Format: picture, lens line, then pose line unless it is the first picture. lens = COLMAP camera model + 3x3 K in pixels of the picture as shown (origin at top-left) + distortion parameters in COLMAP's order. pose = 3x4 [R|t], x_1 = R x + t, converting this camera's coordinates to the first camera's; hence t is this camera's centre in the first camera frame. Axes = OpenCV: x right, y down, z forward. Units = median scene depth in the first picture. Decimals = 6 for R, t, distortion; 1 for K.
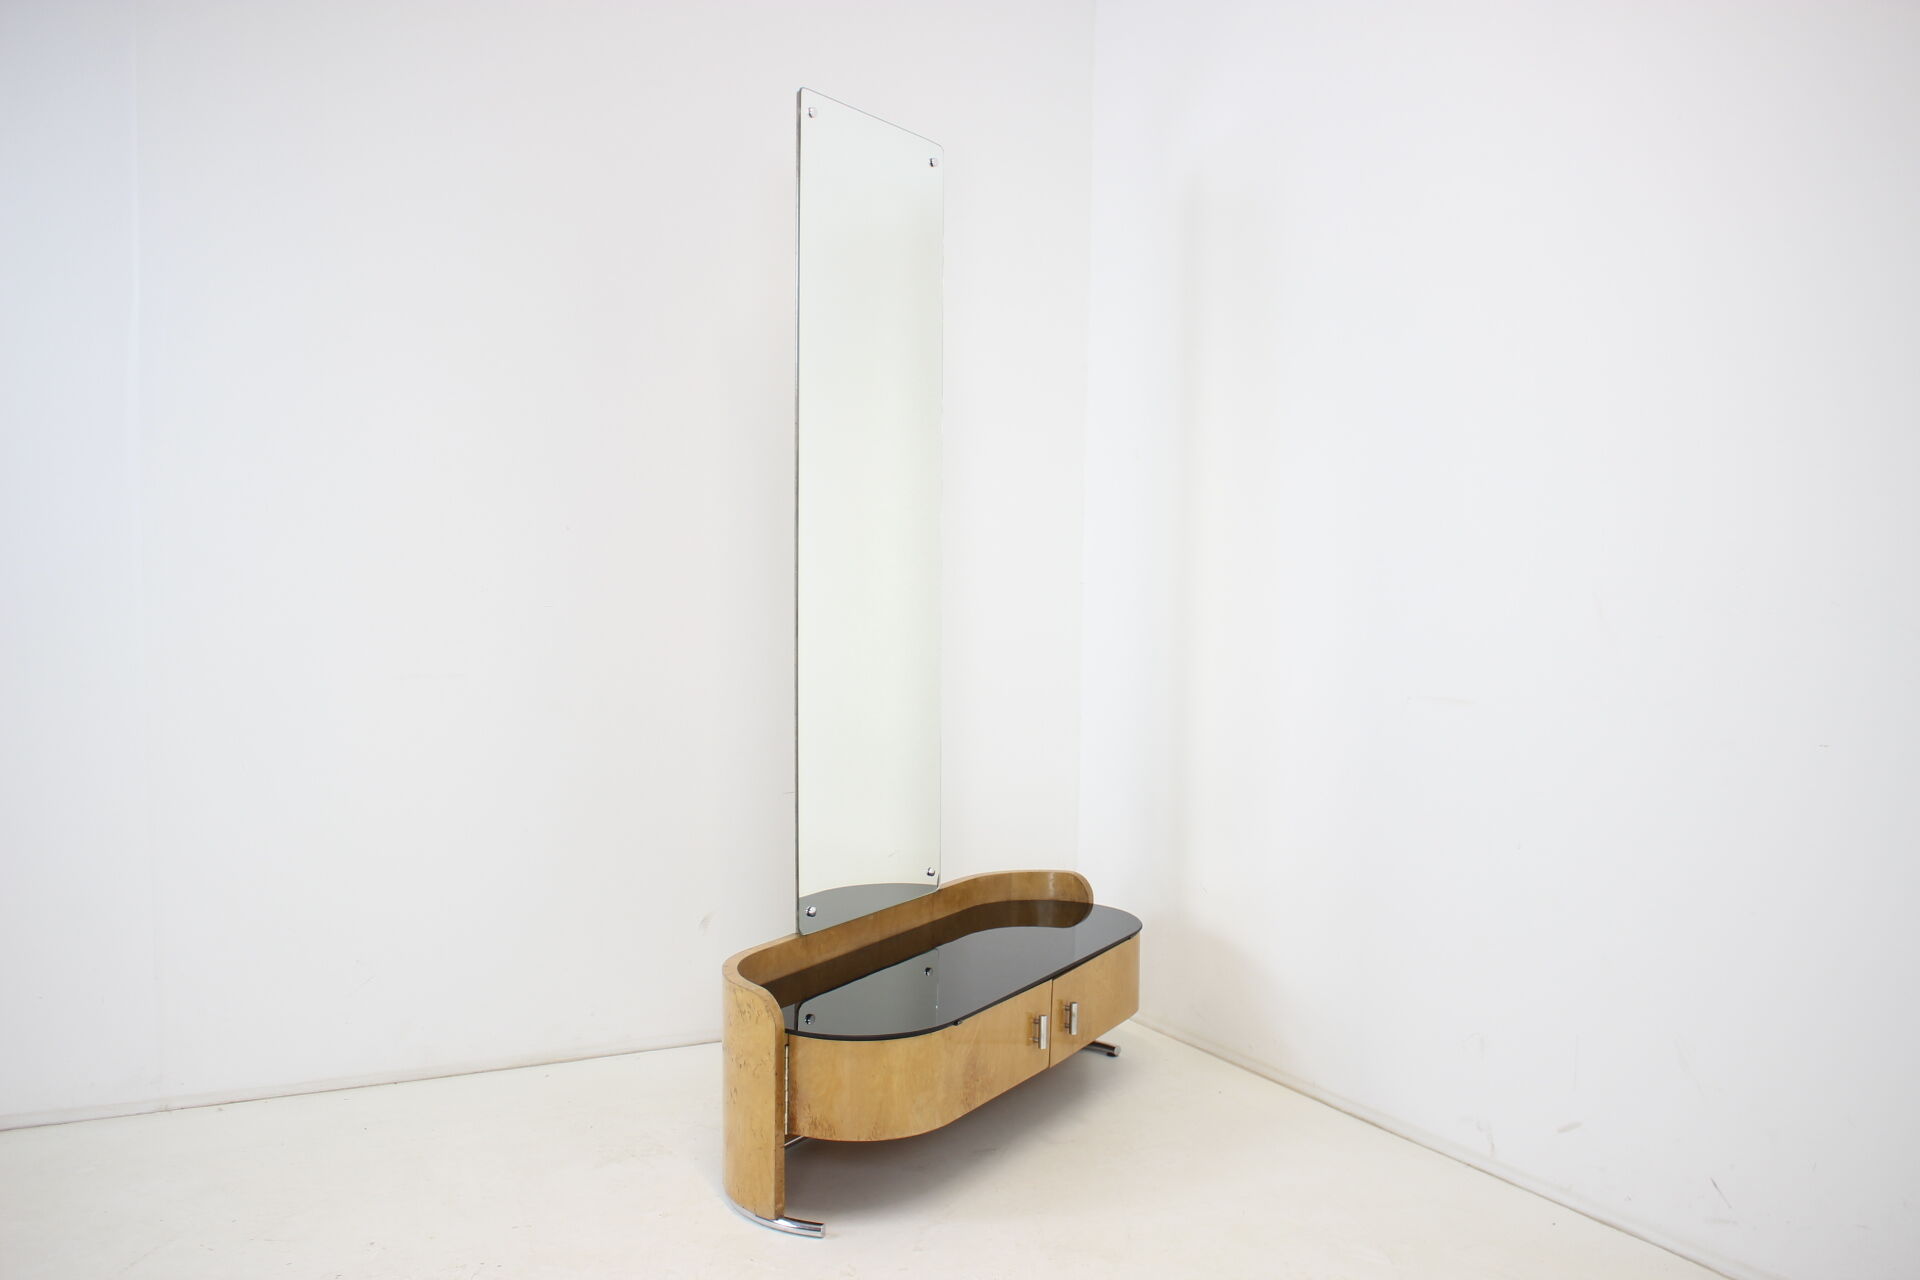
lens RADIAL K [[1657.5, 0, 951.9], [0, 1657.5, 645.2], [0, 0, 1]] dist [-0.107194, 0.064527]
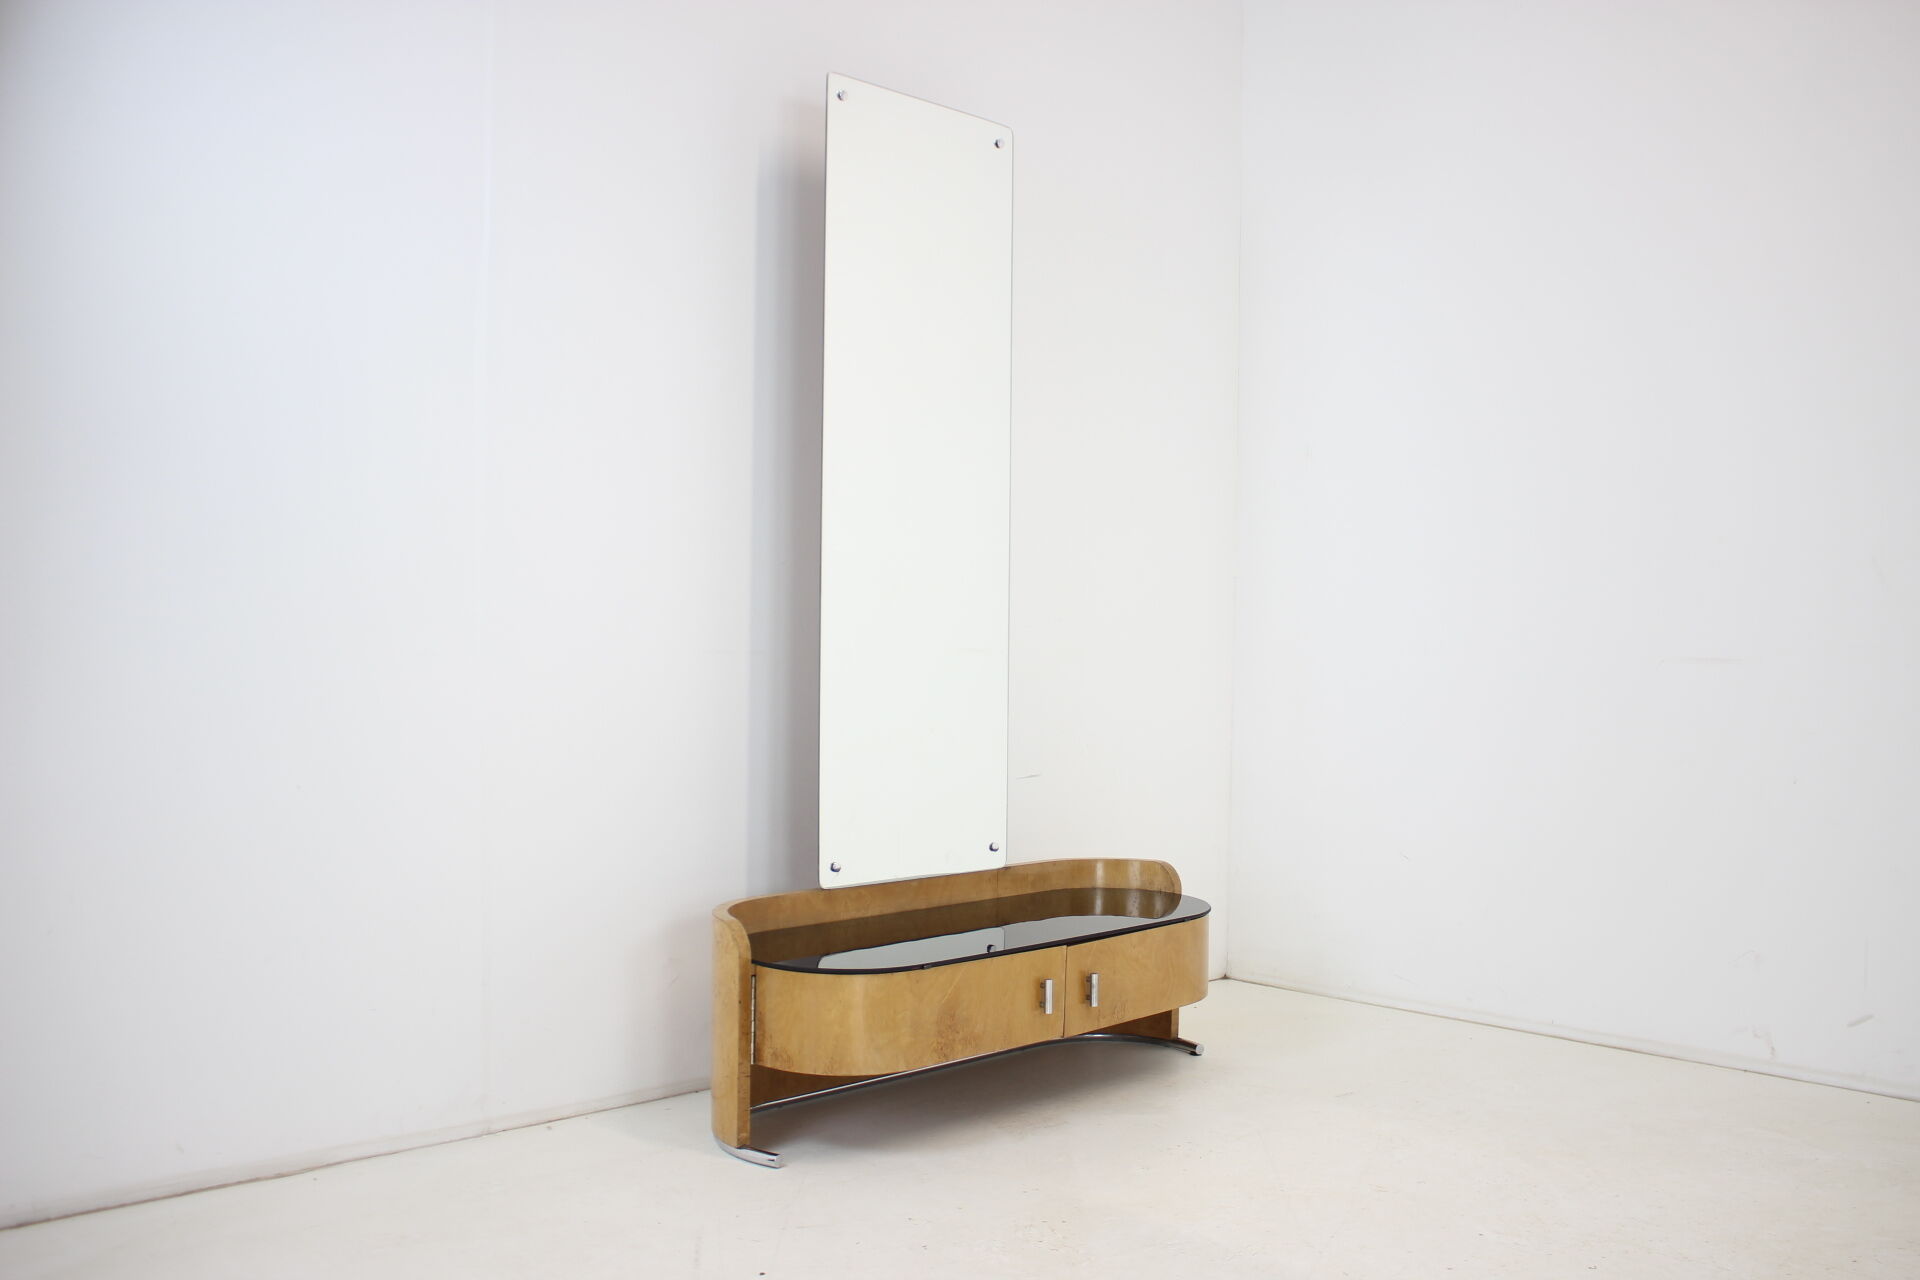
lens RADIAL K [[1726.3, 0, 967.5], [0, 1726.3, 626.5], [0, 0, 1]] dist [-0.113282, 0.052420]
pose [[0.967901, 0.001911, -0.251324, 0.279089], [-0.018646, 0.997761, -0.064221, 0.086112], [0.250639, 0.066846, 0.965770, -0.013870]]
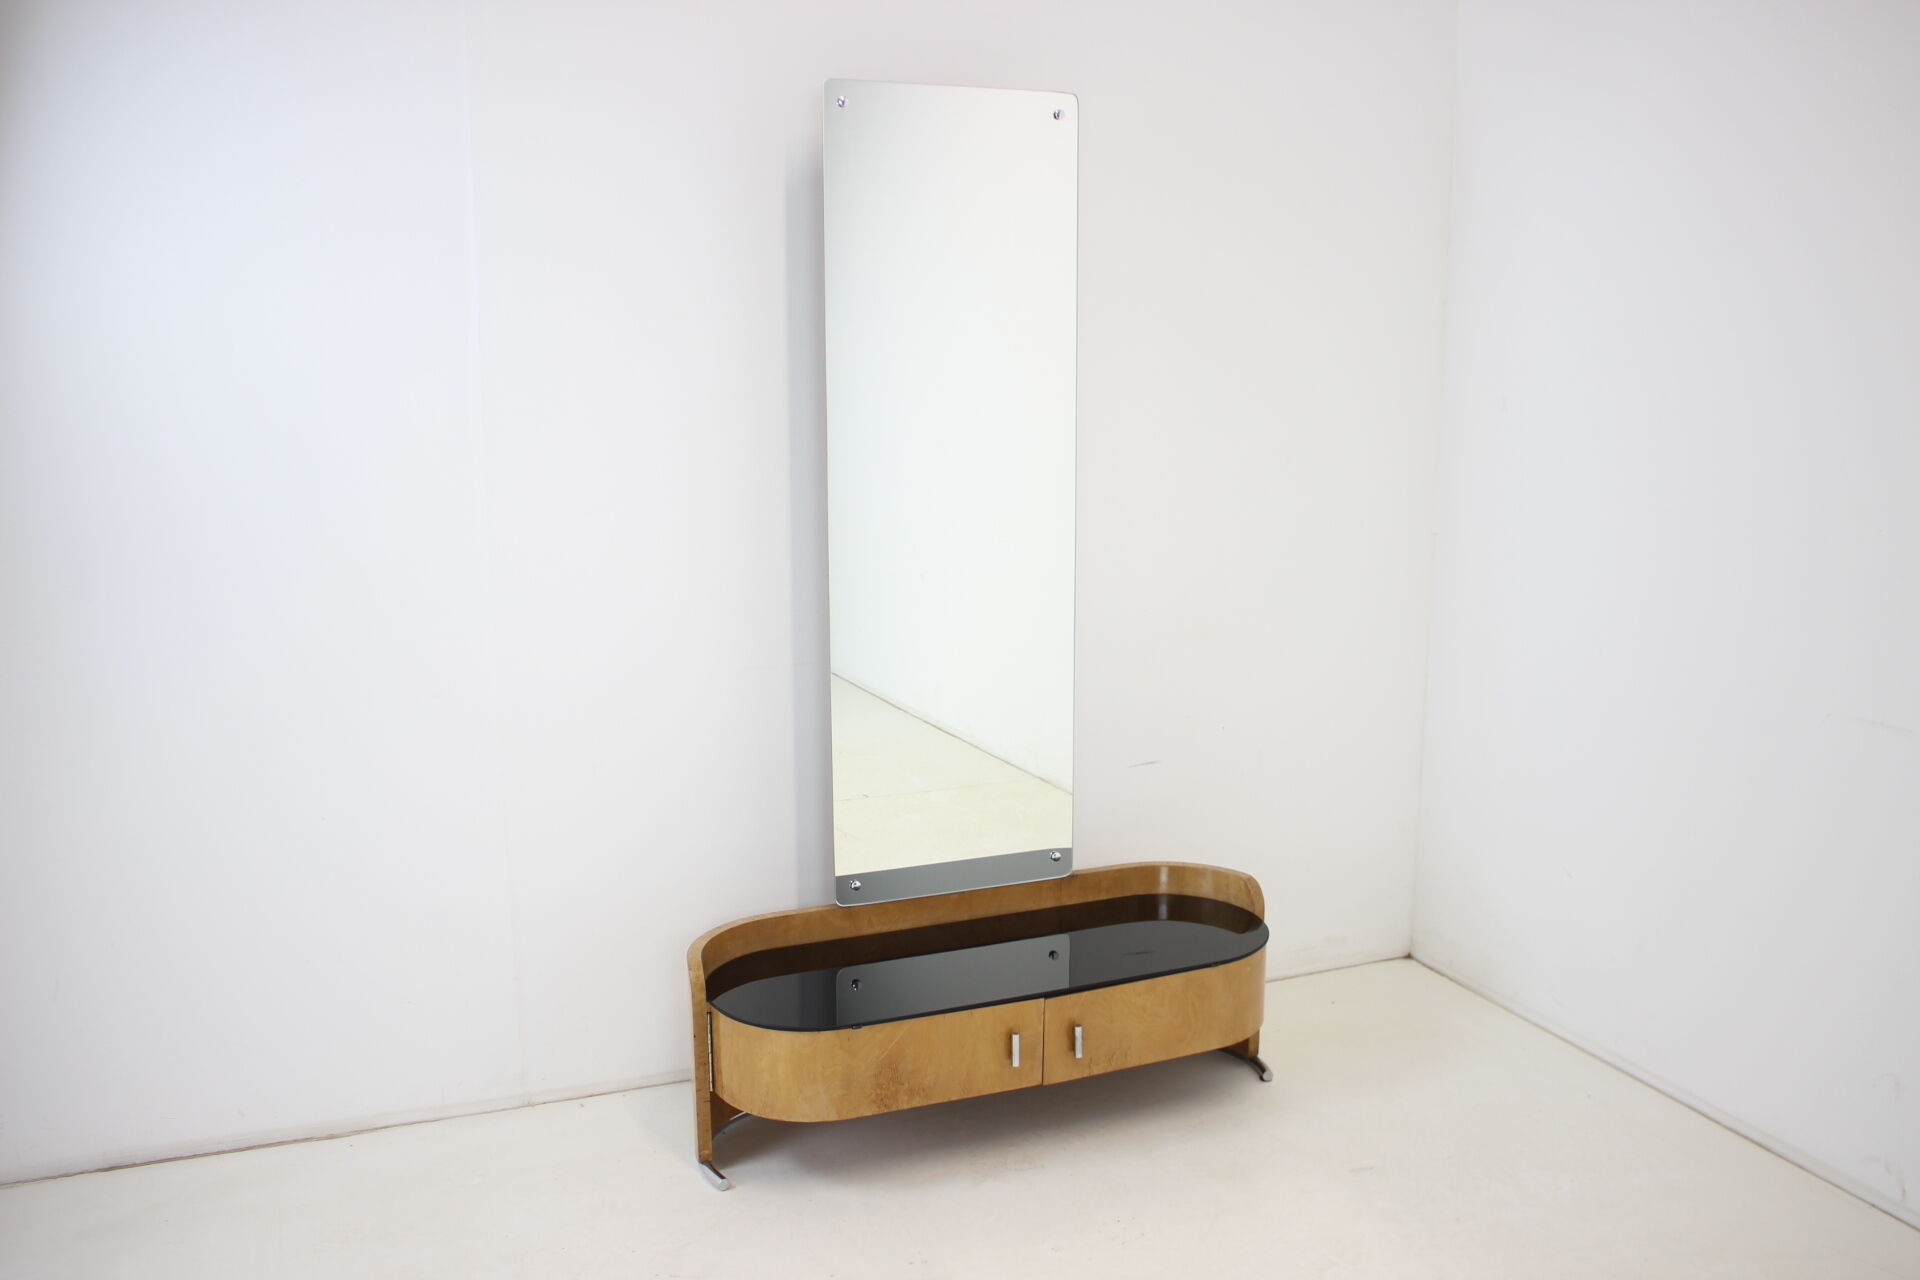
lens RADIAL K [[1726.3, 0, 952.2], [0, 1726.3, 645.3], [0, 0, 1]] dist [-0.113282, 0.052420]
pose [[0.801252, 0.097588, -0.590316, 0.634522], [-0.025301, 0.991253, 0.129527, -0.140919], [0.597792, -0.088848, 0.796712, 0.198692]]
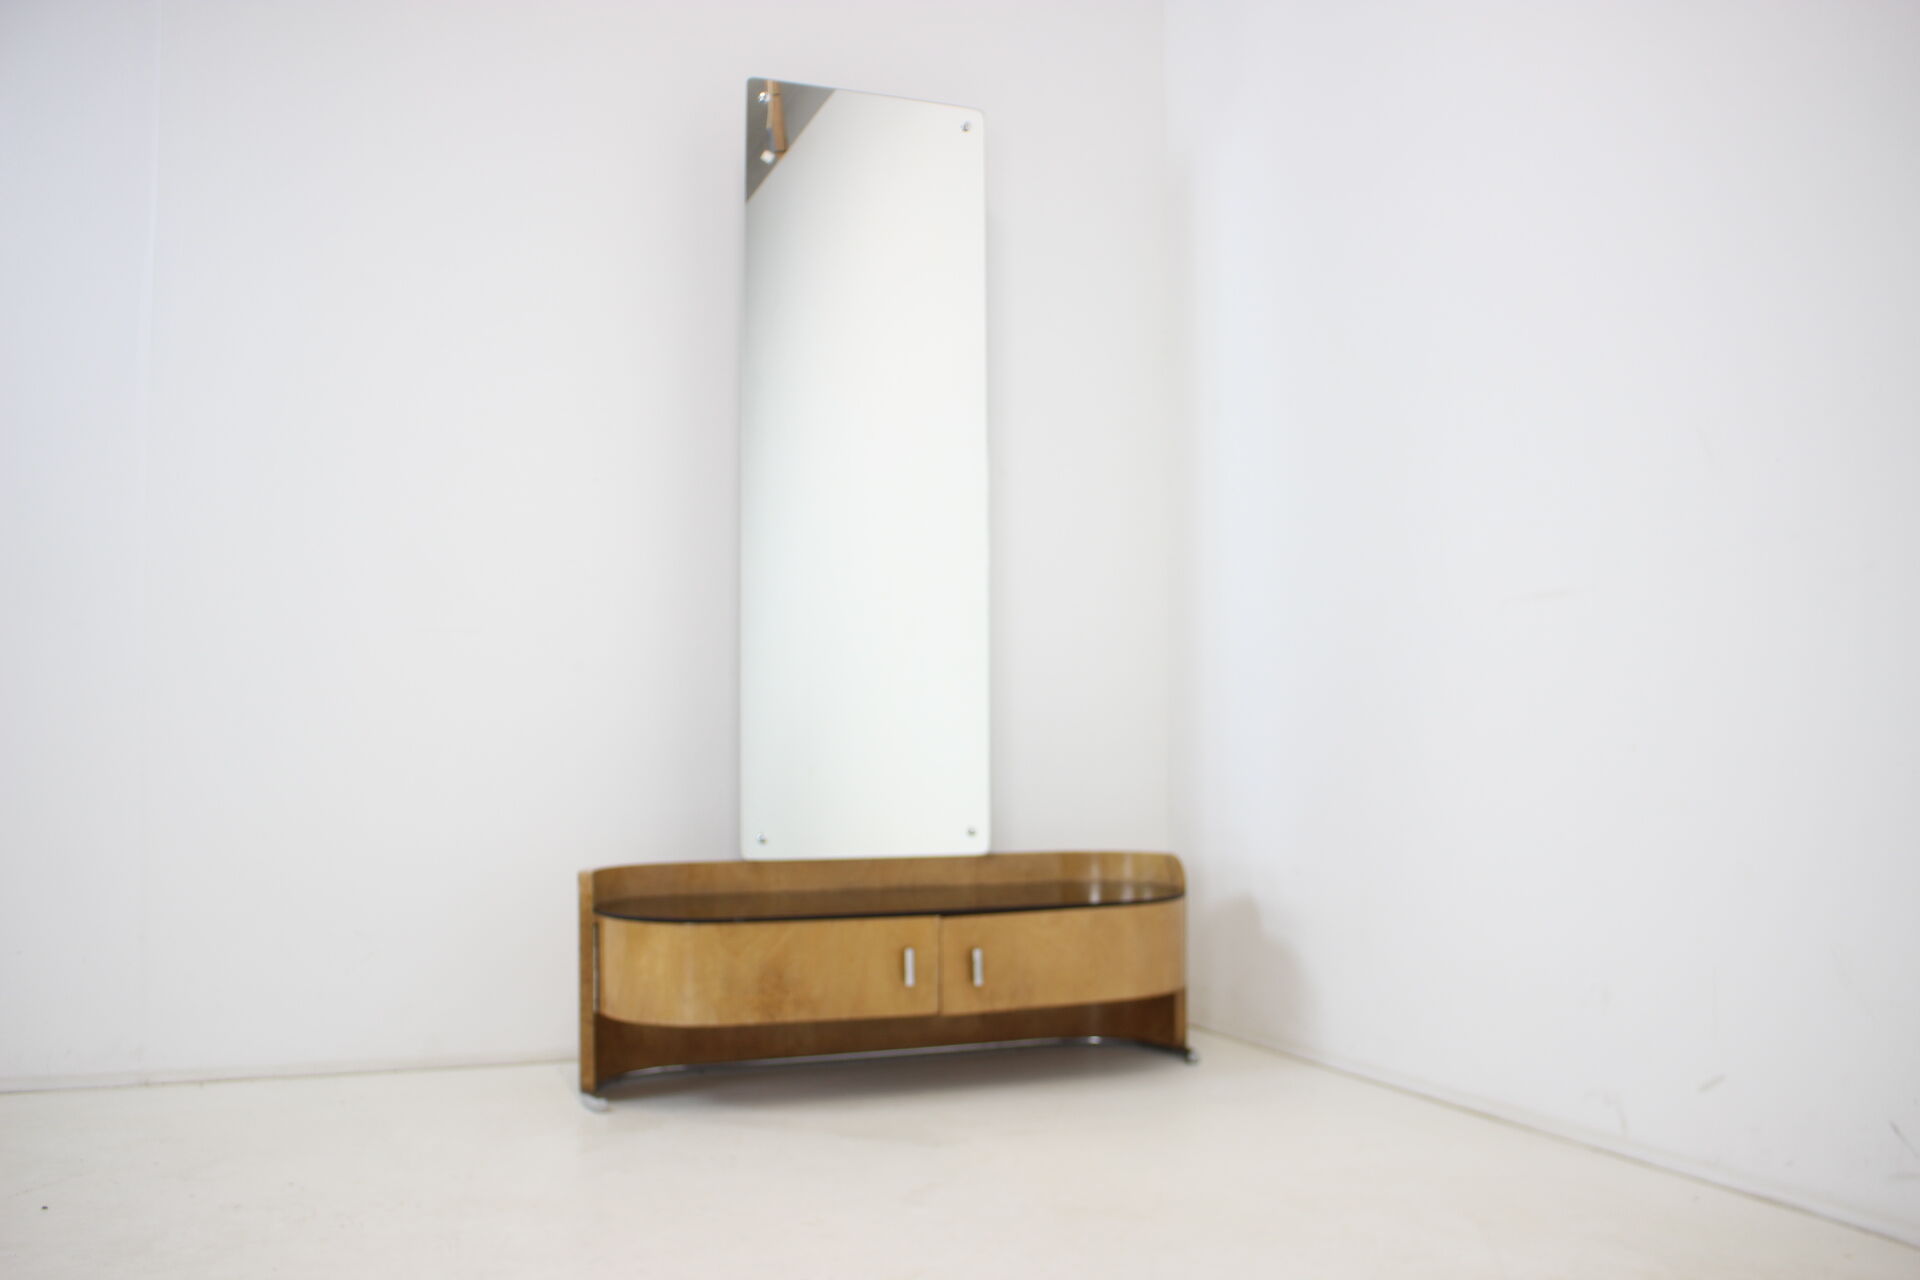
lens RADIAL K [[1657.5, 0, 971.8], [0, 1657.5, 637.7], [0, 0, 1]] dist [-0.107194, 0.064527]
pose [[0.781142, -0.053989, -0.622015, 0.716810], [-0.023173, 0.993061, -0.115296, 0.164041], [0.623923, 0.104477, 0.774470, 0.286681]]
